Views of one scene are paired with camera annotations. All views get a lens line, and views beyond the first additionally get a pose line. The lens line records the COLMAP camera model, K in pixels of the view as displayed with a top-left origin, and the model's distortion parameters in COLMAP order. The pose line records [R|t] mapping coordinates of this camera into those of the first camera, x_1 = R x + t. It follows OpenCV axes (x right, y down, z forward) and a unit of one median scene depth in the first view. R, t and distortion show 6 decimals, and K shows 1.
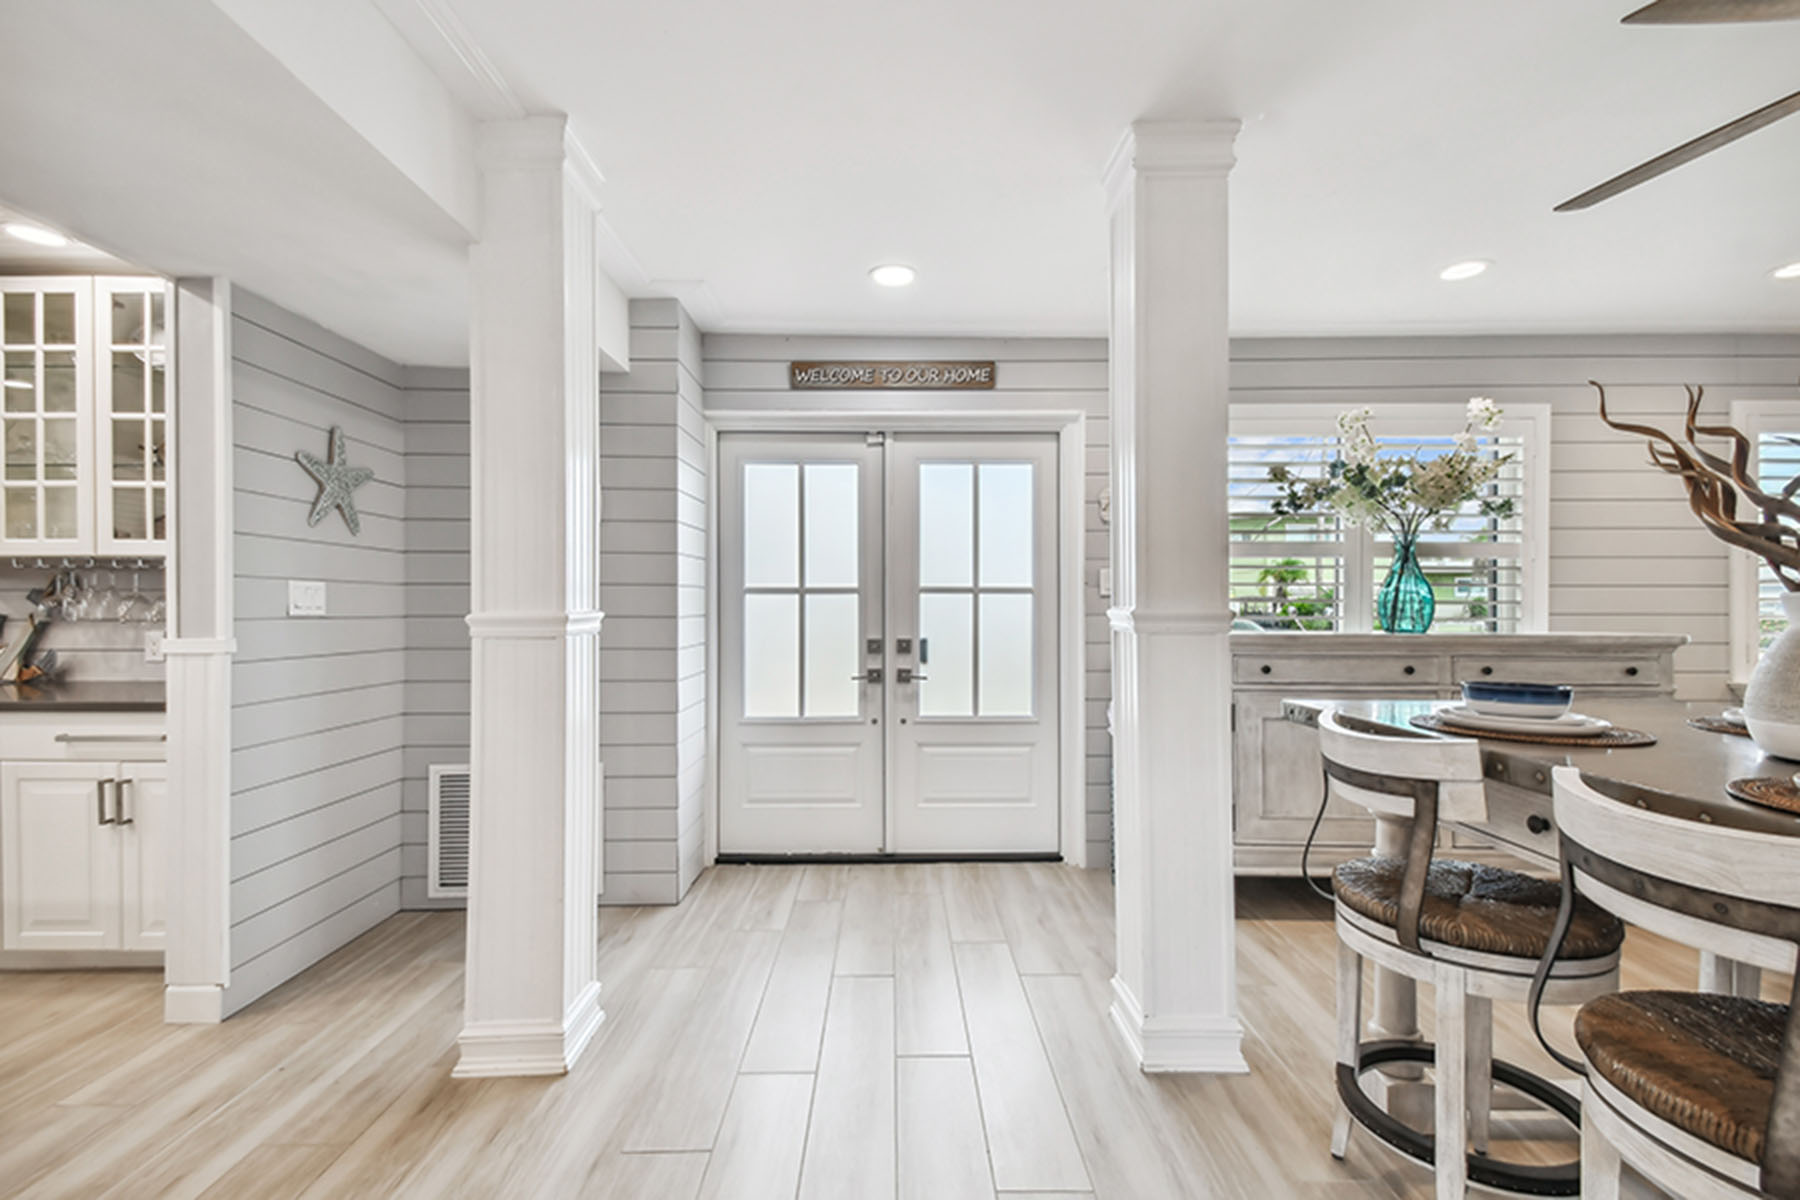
lens RADIAL K [[818.1, 0, 904.0], [0, 818.1, 604.8], [0, 0, 1]] dist [0.034687, -0.013490]
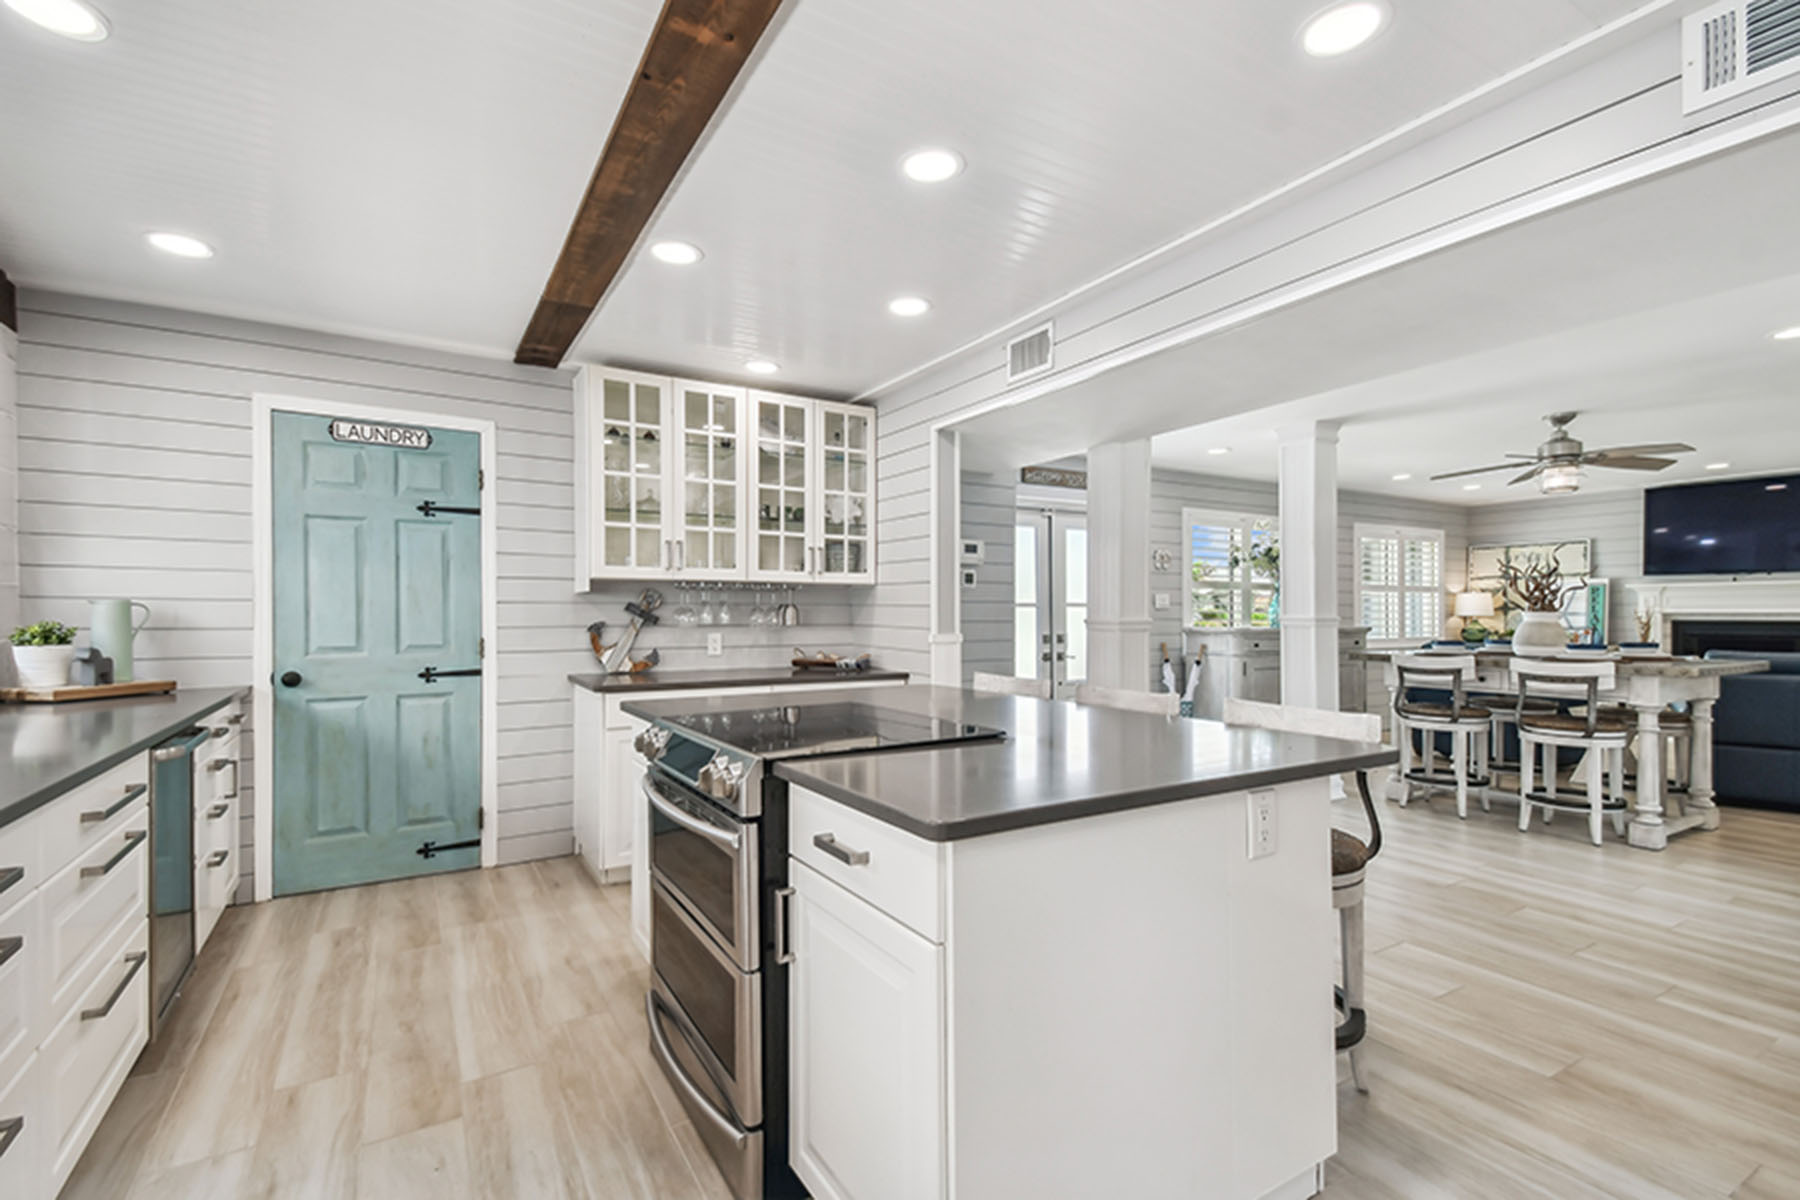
lens RADIAL K [[818.1, 0, 887.6], [0, 818.1, 612.3], [0, 0, 1]] dist [0.034687, -0.013490]
pose [[0.866820, 0.000628, 0.498621, -1.420899], [-0.001514, 0.999998, 0.001373, -0.006178], [-0.498619, -0.001945, 0.866819, -0.342926]]
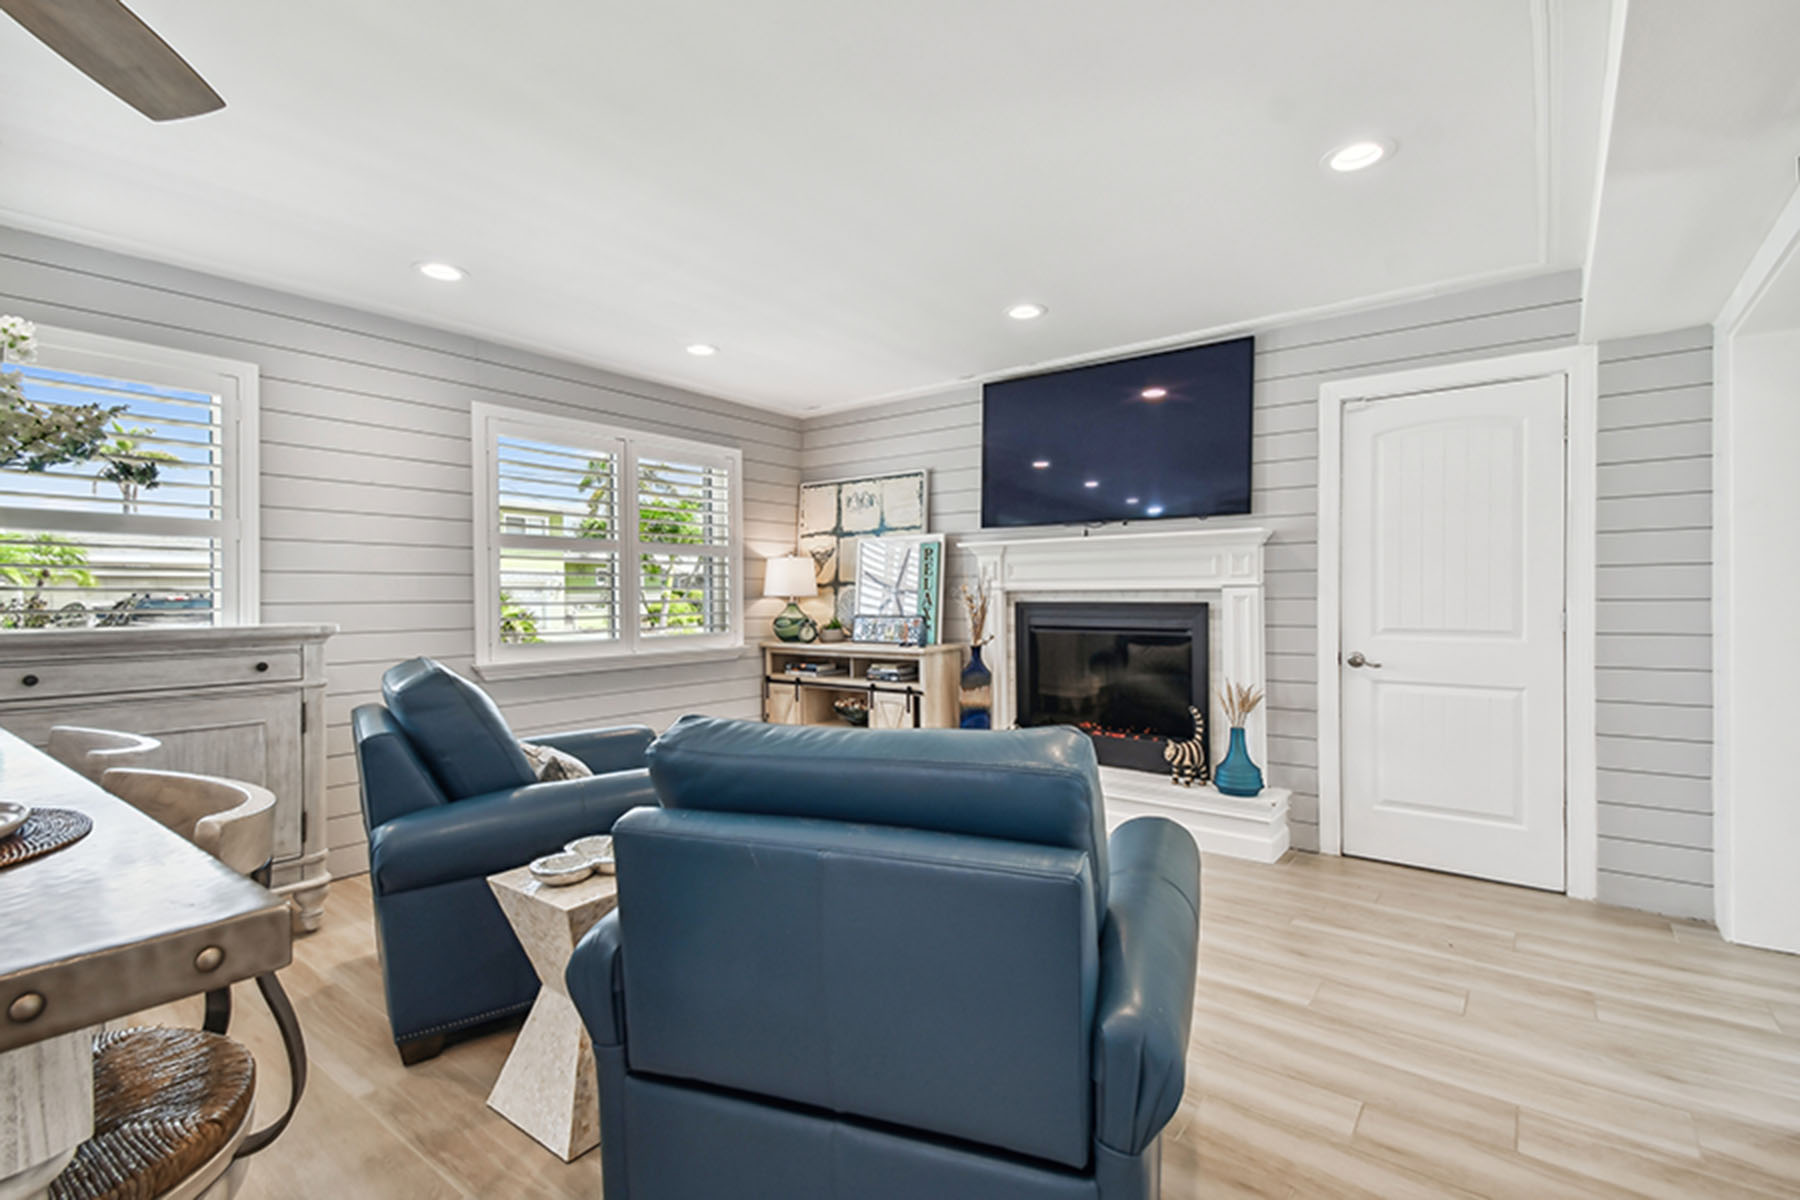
lens RADIAL K [[818.1, 0, 901.3], [0, 818.1, 598.1], [0, 0, 1]] dist [0.034687, -0.013490]
pose [[0.614590, -0.005588, 0.788827, 0.589000], [-0.000001, 0.999975, 0.007085, -0.000741], [-0.788847, -0.004355, 0.614574, -0.094717]]
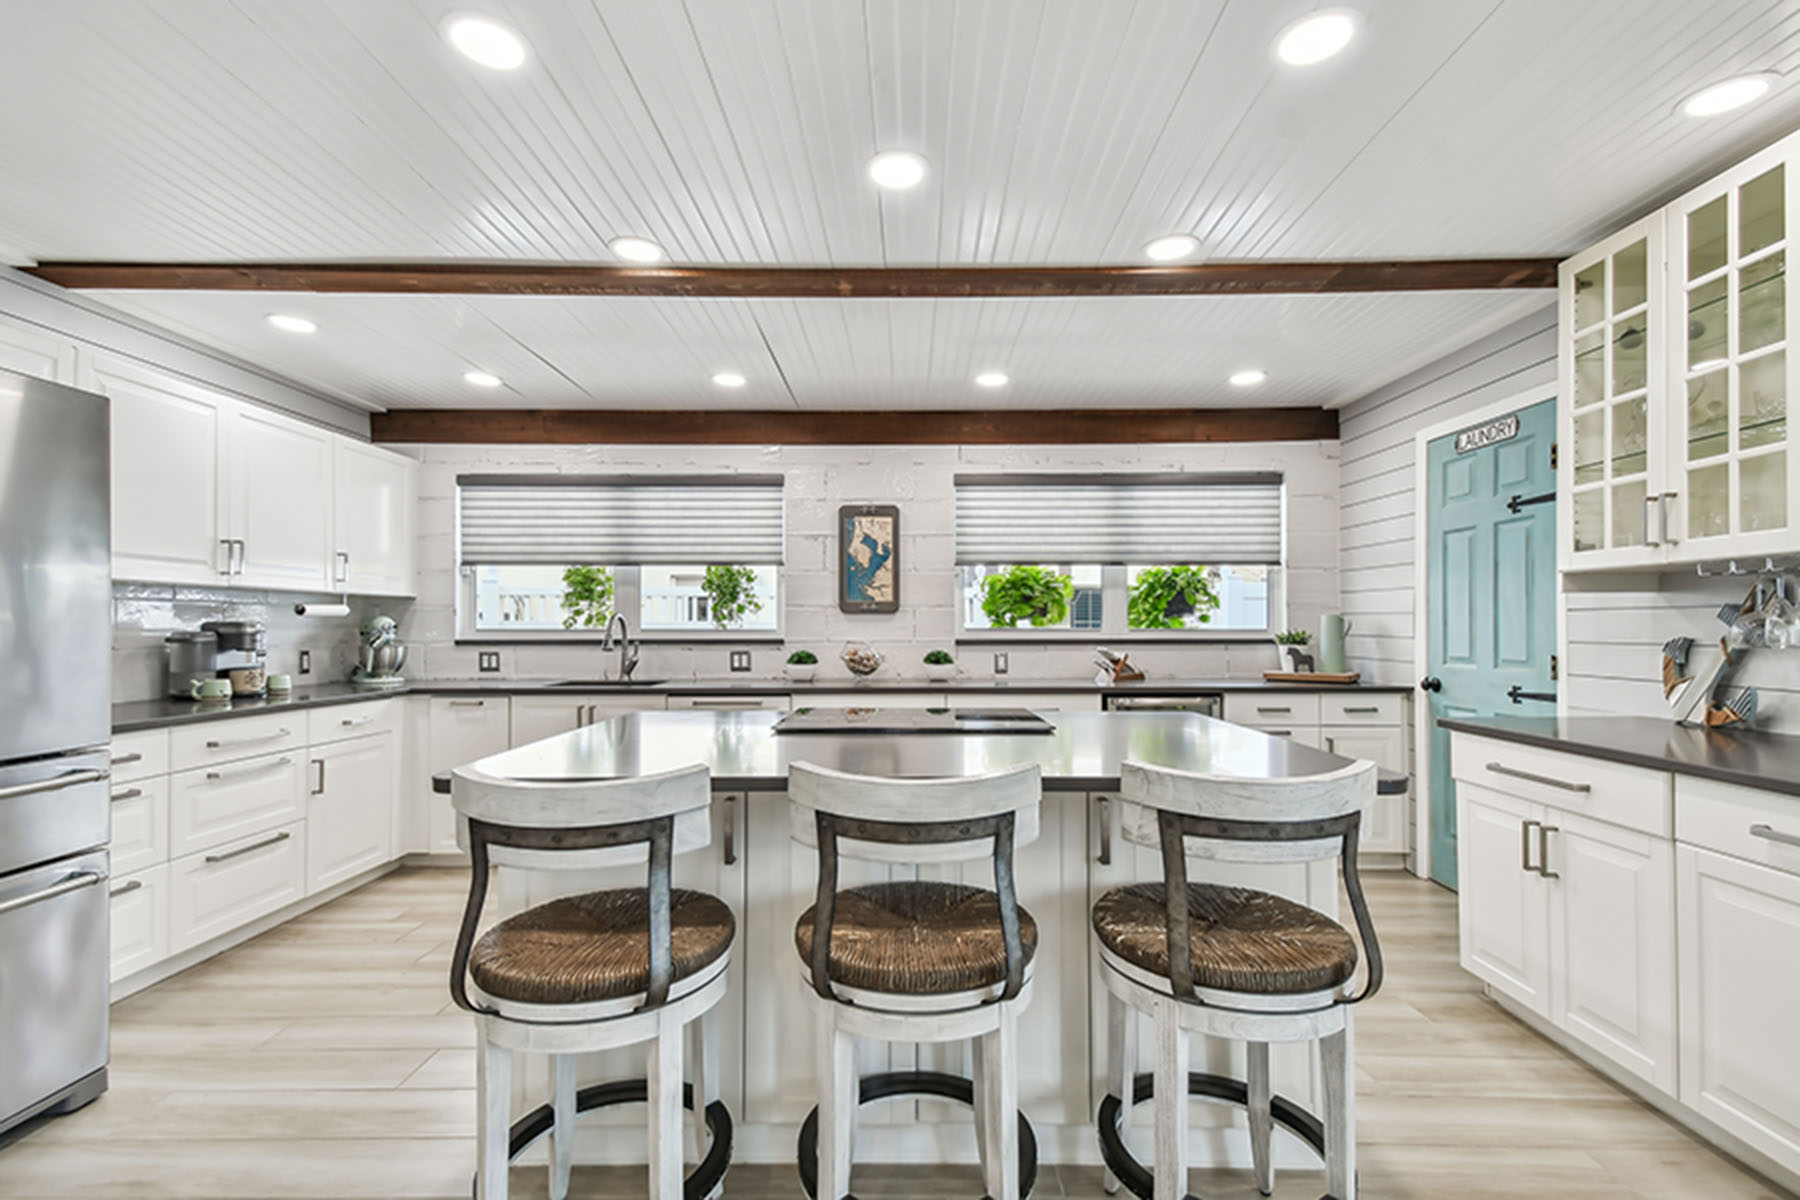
lens RADIAL K [[818.1, 0, 907.4], [0, 818.1, 627.7], [0, 0, 1]] dist [0.034687, -0.013490]
pose [[-0.022405, 0.002332, -0.999746, -0.294071], [0.003564, 0.999991, 0.002253, -0.002334], [0.999743, -0.003512, -0.022413, 0.300086]]
